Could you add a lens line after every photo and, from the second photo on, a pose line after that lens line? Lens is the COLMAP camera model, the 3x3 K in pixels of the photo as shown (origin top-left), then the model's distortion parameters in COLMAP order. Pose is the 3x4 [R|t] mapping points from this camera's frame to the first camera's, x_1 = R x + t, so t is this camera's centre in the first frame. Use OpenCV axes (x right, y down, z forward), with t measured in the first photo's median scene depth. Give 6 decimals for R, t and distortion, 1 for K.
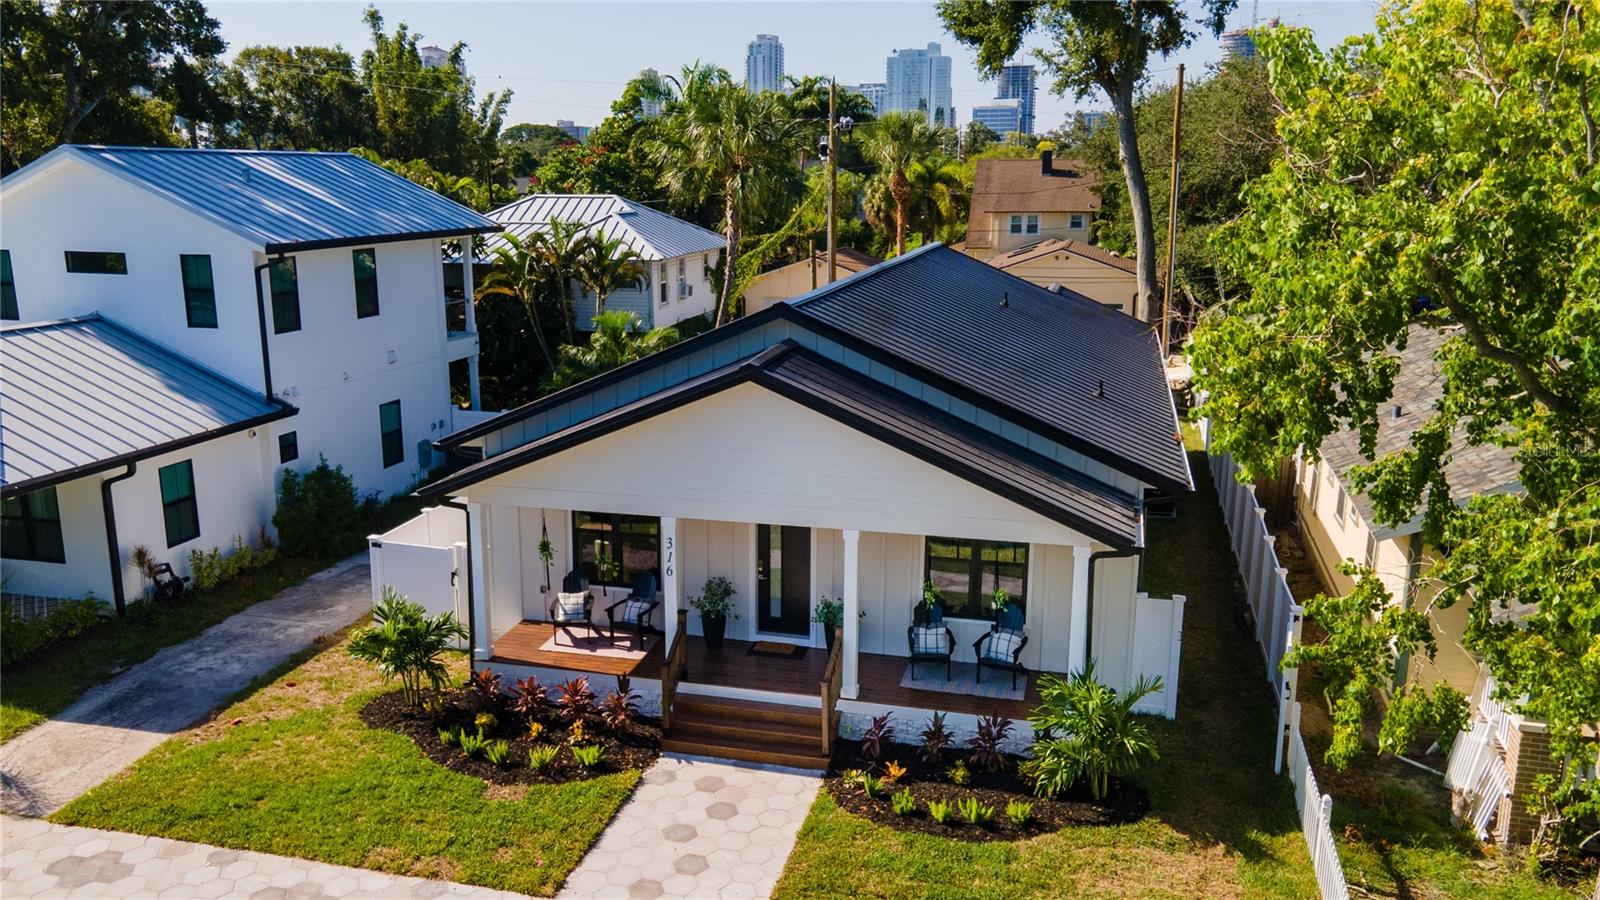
lens RADIAL K [[1293.3, 0, 732.6], [0, 1293.3, 479.1], [0, 0, 1]] dist [0.036001, 0.009997]
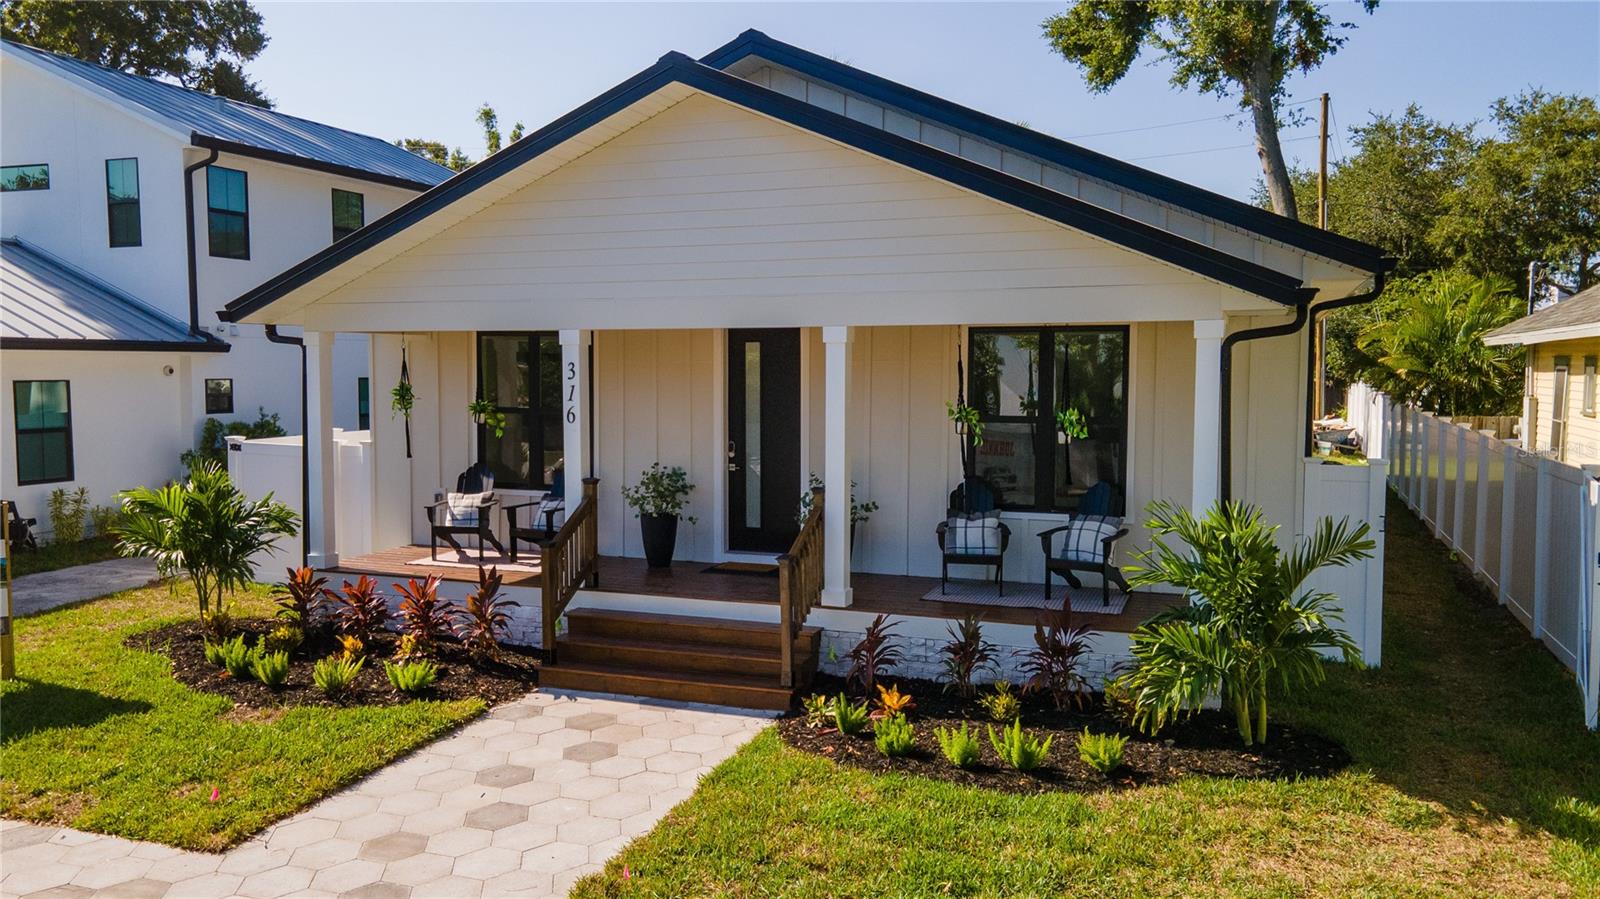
lens RADIAL K [[1252.3, 0, 755.8], [0, 1252.3, 449.8], [0, 0, 1]] dist [0.004014, 0.085415]
pose [[0.995113, 0.012504, -0.097948, 0.107091], [-0.028567, 0.985988, -0.164351, 0.189203], [0.094520, 0.166346, 0.981527, 0.380064]]
